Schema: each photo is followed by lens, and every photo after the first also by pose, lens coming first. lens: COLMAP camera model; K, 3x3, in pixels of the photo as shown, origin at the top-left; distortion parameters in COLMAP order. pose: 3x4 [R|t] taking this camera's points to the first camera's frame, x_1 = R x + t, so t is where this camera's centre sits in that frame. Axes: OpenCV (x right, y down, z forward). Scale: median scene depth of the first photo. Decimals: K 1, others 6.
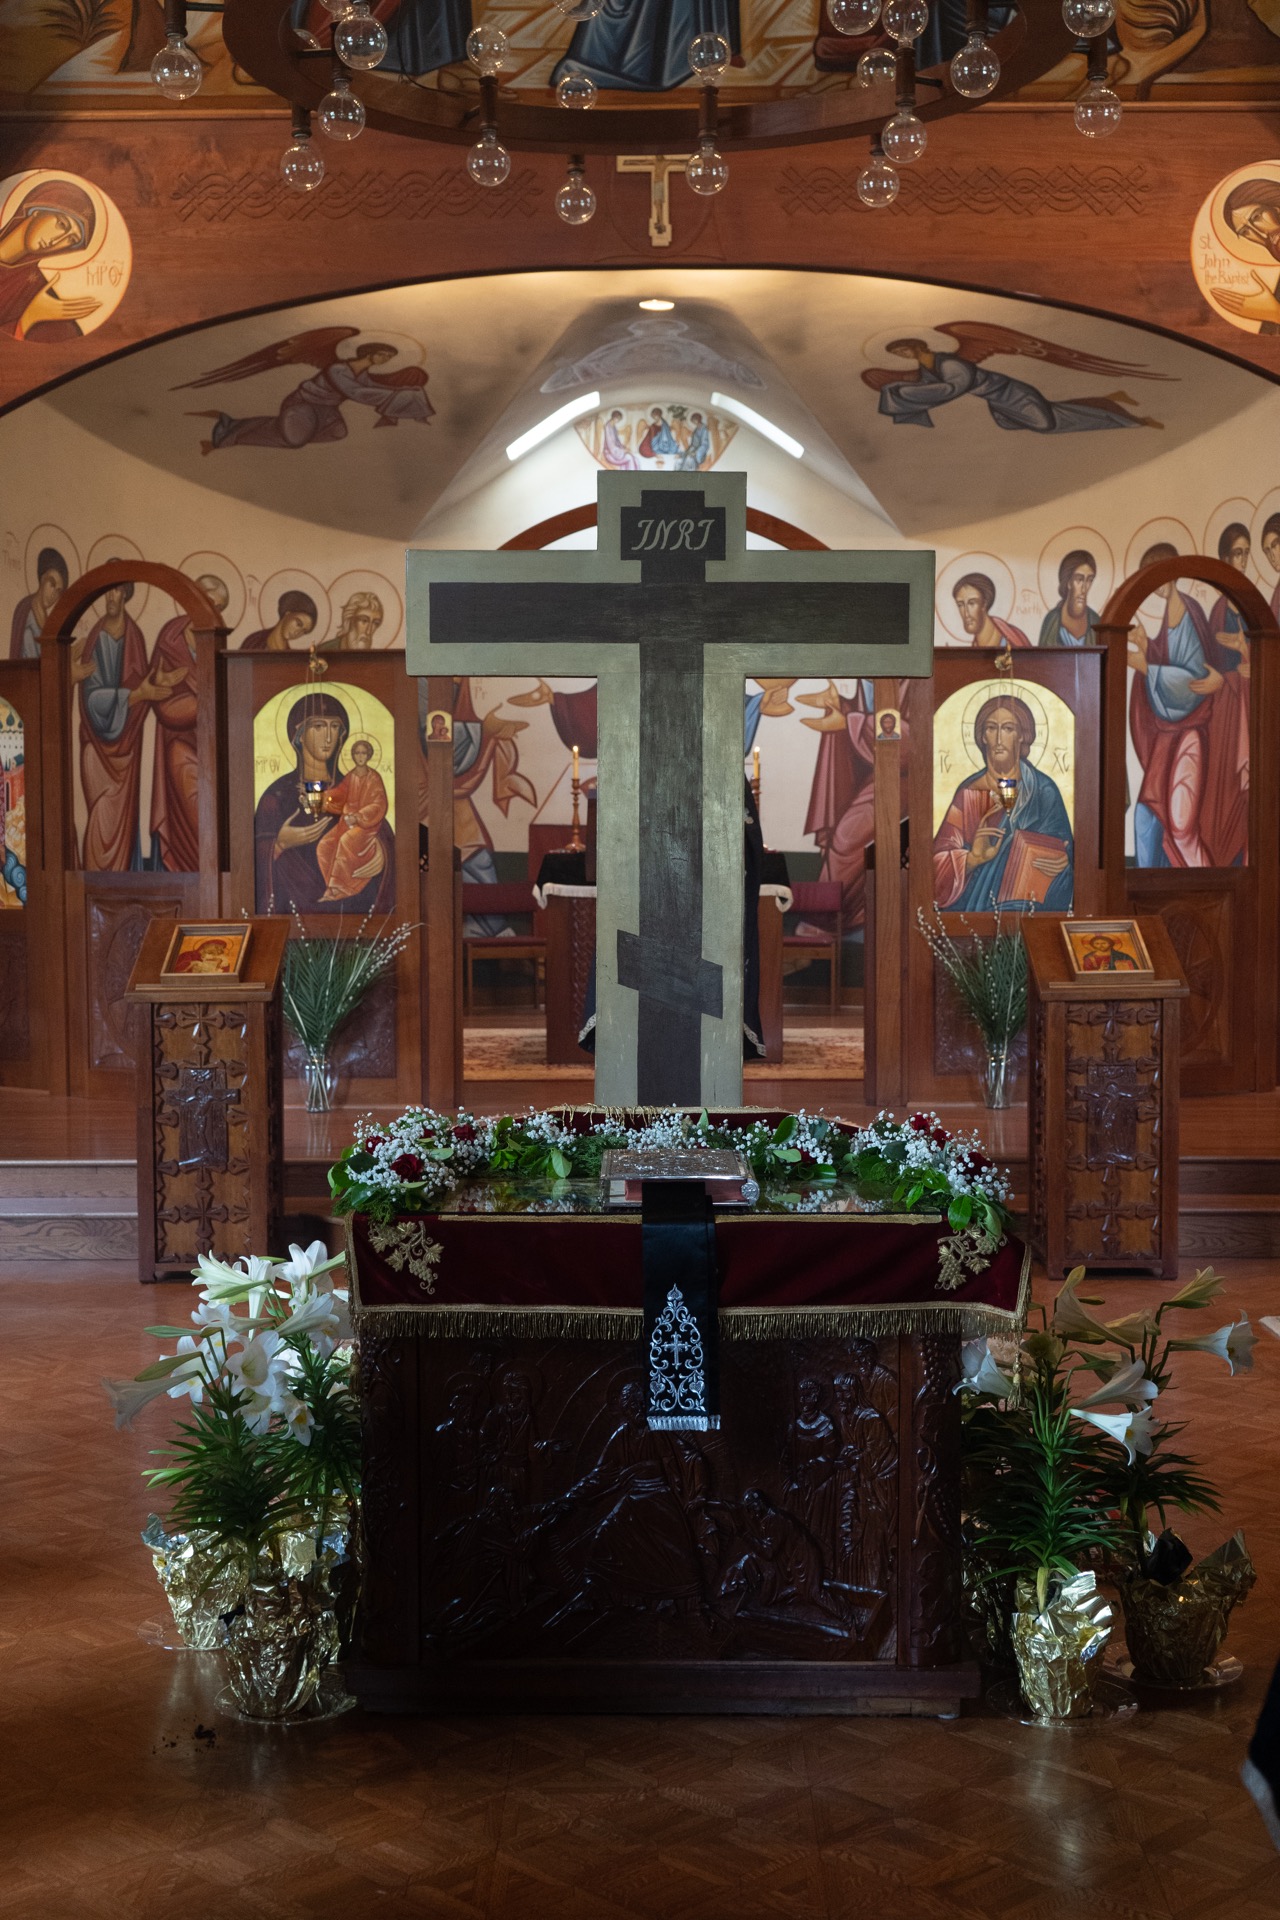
lens RADIAL K [[2472.8, 0, 643.4], [0, 2472.8, 1001.3], [0, 0, 1]] dist [-0.014731, 0.000000]
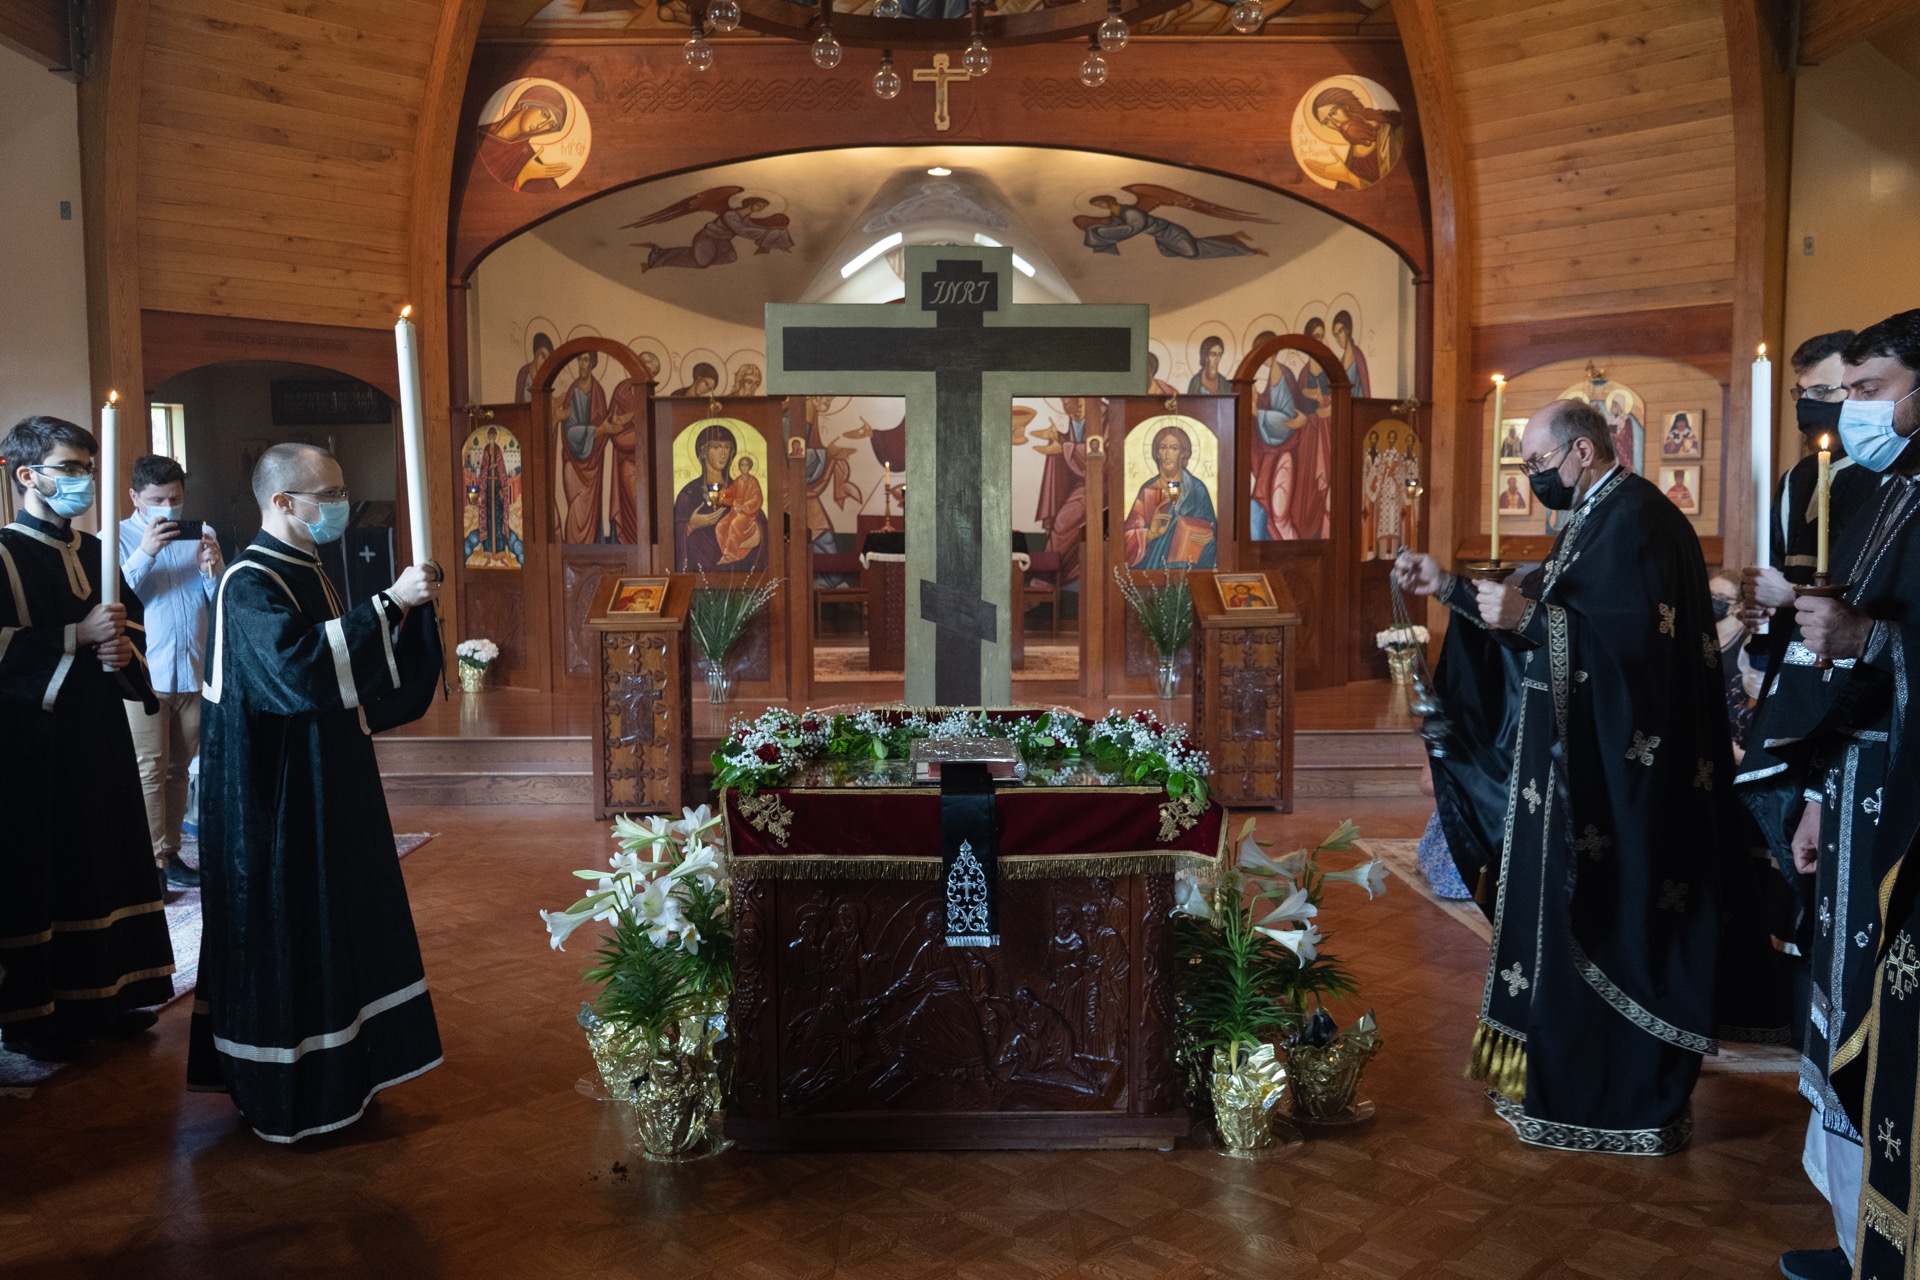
lens RADIAL K [[1529.5, 0, 965.9], [0, 1529.5, 648.2], [0, 0, 1]] dist [-0.013686, 0.007393]
pose [[0.999699, -0.004071, 0.024191, -0.002751], [0.003764, 0.999912, 0.012713, -0.000314], [-0.024241, -0.012618, 0.999627, 0.065625]]
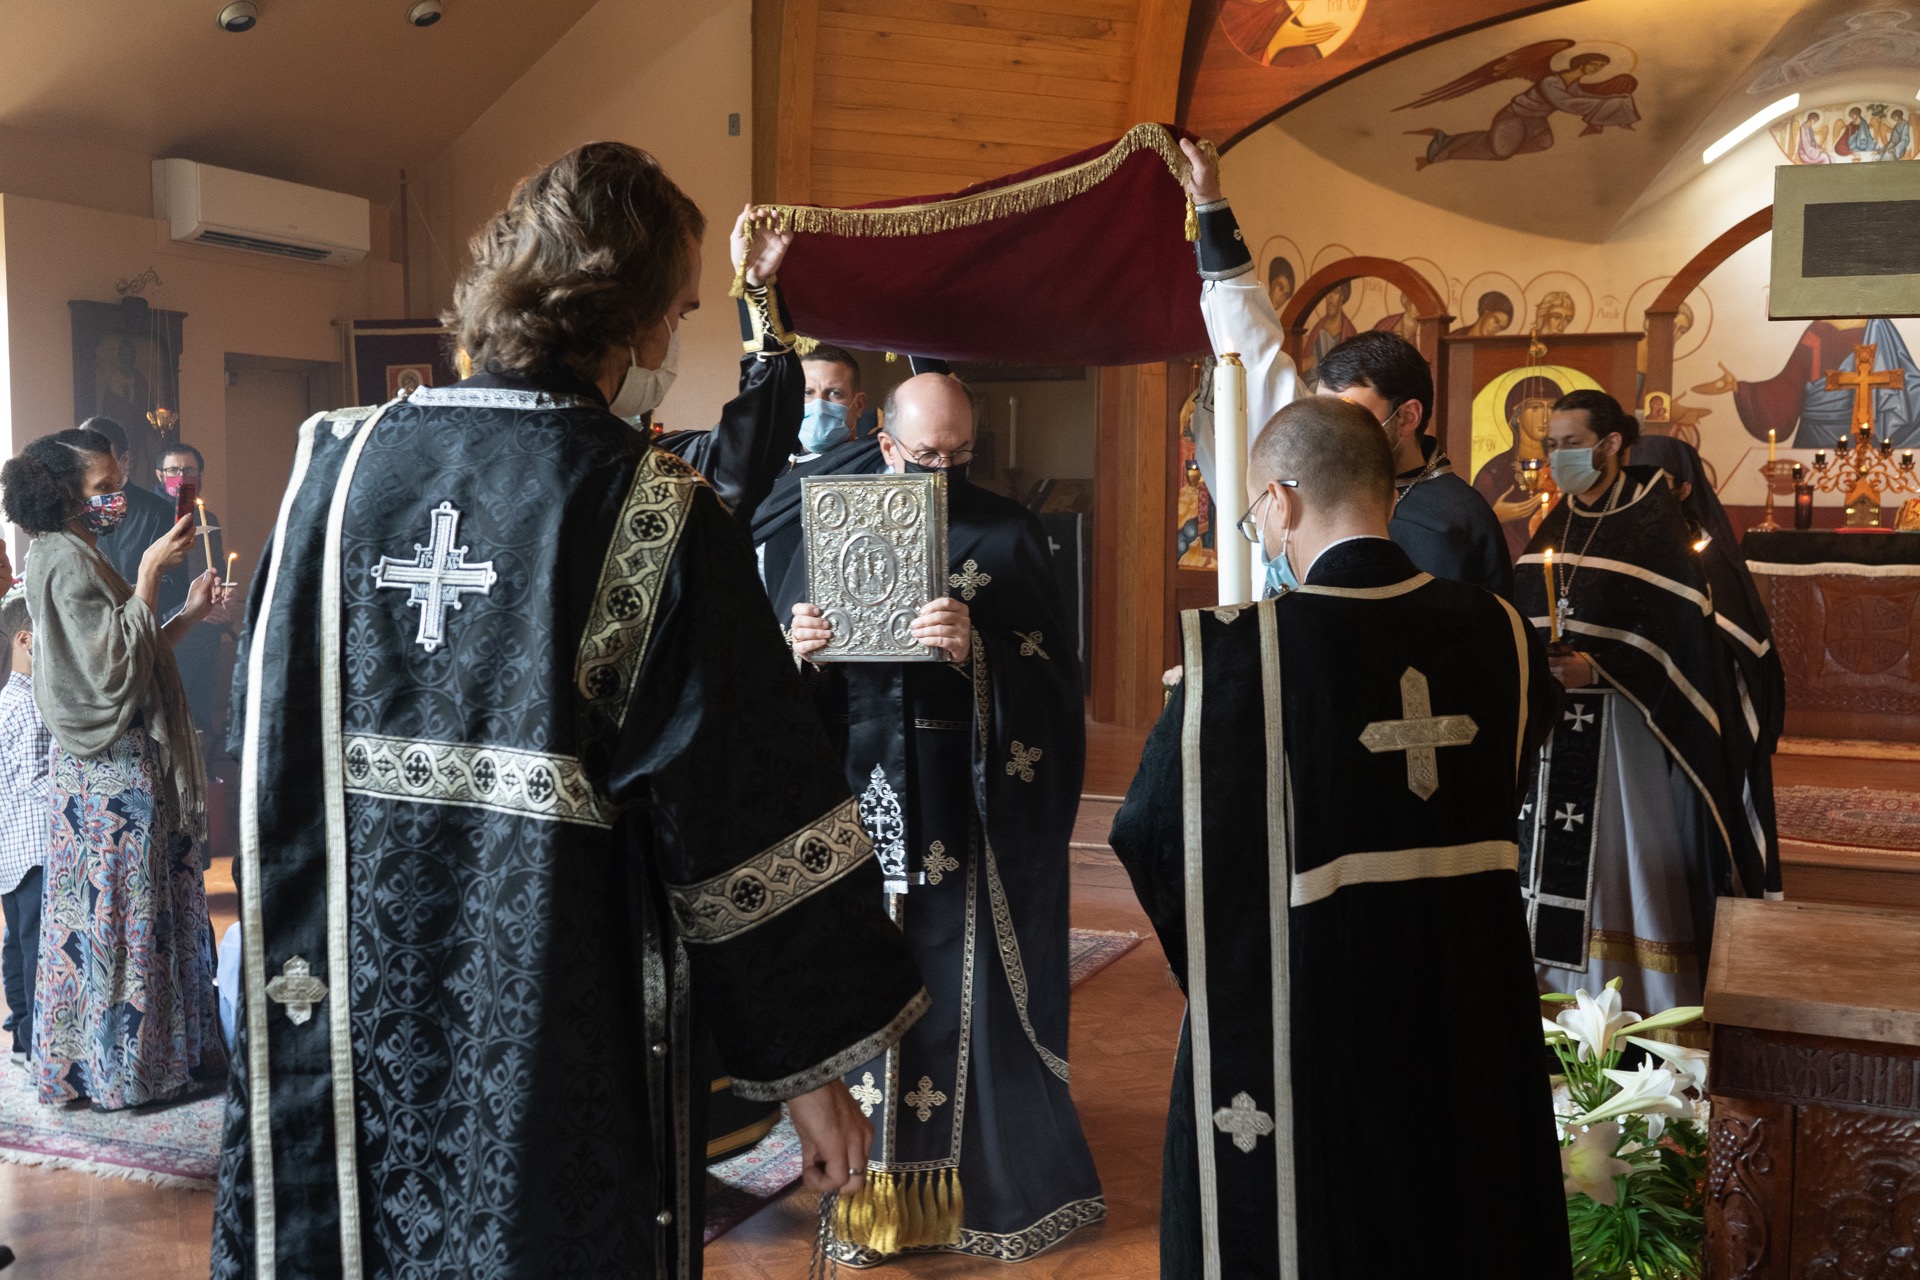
lens RADIAL K [[1969.9, 0, 971.5], [0, 1969.9, 646.6], [0, 0, 1]] dist [0.008337, 0.000000]
pose [[0.930982, 0.037672, -0.363115, -0.046253], [-0.037263, 0.999272, 0.008135, -0.007241], [0.363157, 0.005957, 0.931709, 0.130067]]
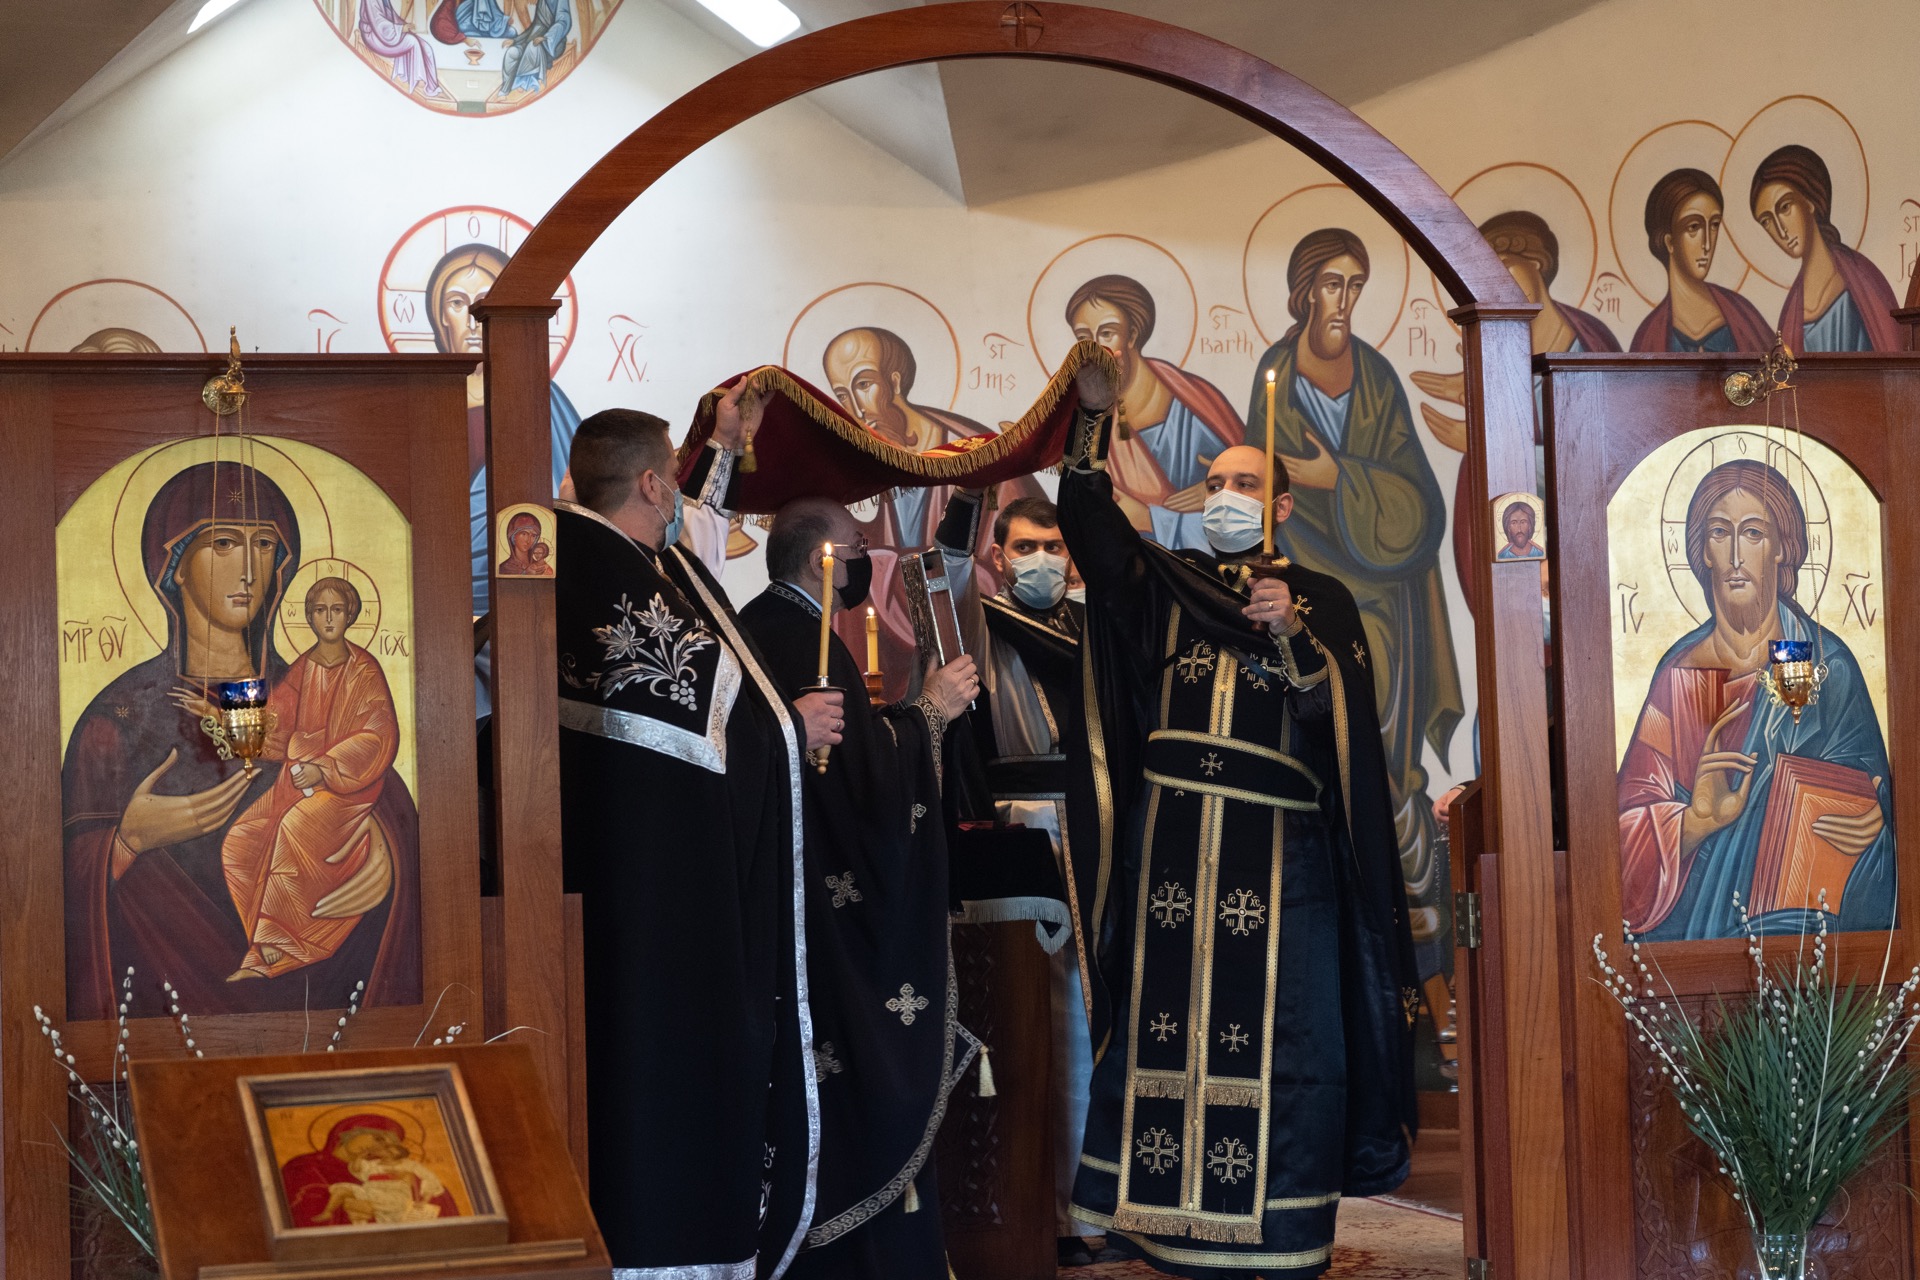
lens RADIAL K [[3874.4, 0, 945.9], [0, 3874.4, 674.2], [0, 0, 1]] dist [0.025514, 0.000000]
pose [[0.954125, -0.020296, 0.298721, -0.207128], [0.050035, 0.994478, -0.092247, -0.026051], [-0.295199, 0.102962, 0.949872, 0.367283]]
